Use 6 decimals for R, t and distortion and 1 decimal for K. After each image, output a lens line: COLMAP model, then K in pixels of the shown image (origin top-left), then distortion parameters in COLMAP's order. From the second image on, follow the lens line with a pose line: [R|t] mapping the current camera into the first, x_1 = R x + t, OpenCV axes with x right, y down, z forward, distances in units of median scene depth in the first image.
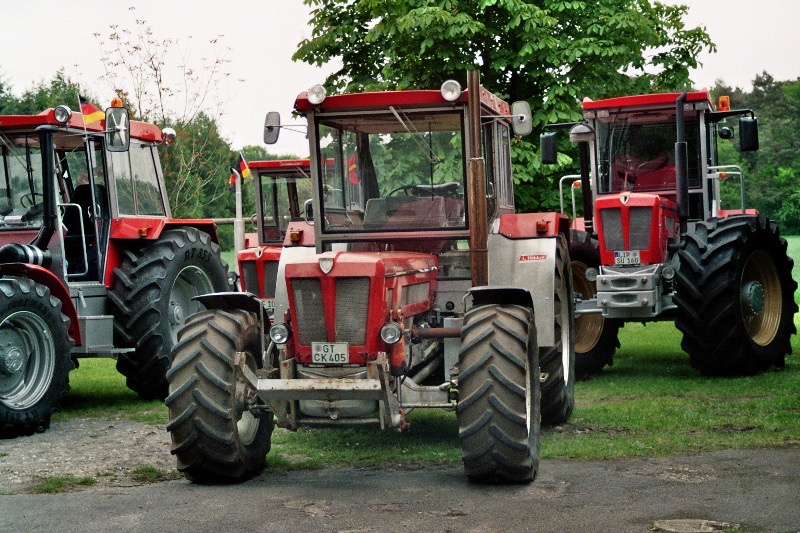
lens RADIAL K [[1321.2, 0, 400.0], [0, 1321.2, 266.5], [0, 0, 1]] dist [0.182113, 0.028867]
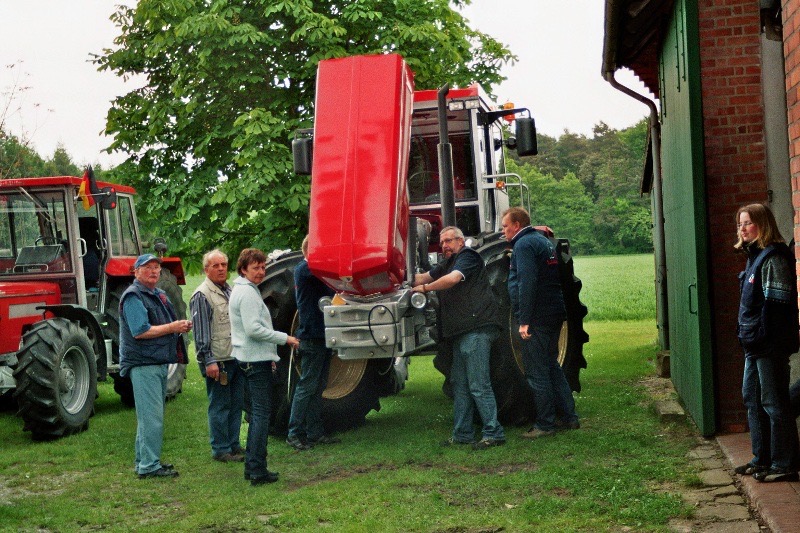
lens RADIAL K [[1058.4, 0, 400.0], [0, 1058.4, 266.5], [0, 0, 1]] dist [0.116450, 0.019824]
pose [[0.997307, -0.026754, 0.068290, 0.133083], [0.027938, 0.999474, -0.016442, -0.006345], [-0.067814, 0.018305, 0.997530, 0.334579]]
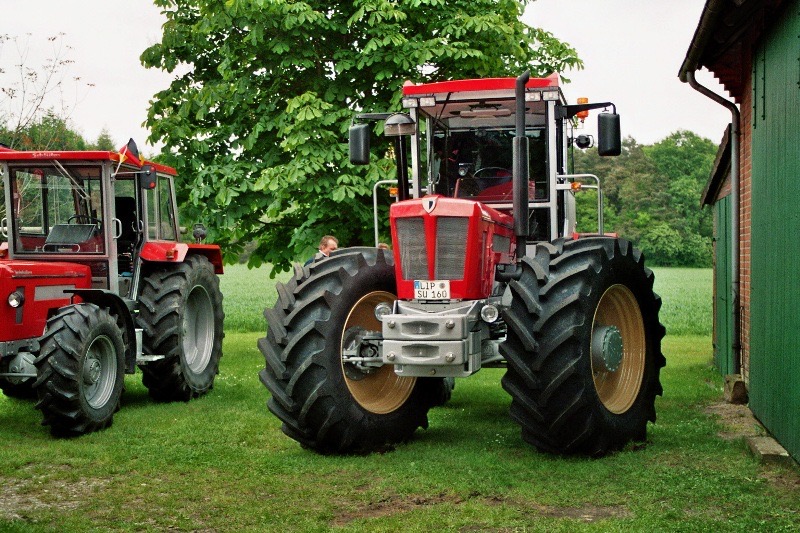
lens RADIAL K [[1018.0, 0, 400.0], [0, 1018.0, 266.5], [0, 0, 1]] dist [0.109831, -0.034025]
pose [[0.998353, 0.031782, 0.047771, 0.115371], [-0.031102, 0.999405, -0.014908, -0.009387], [-0.048216, 0.013397, 0.998747, 0.420866]]
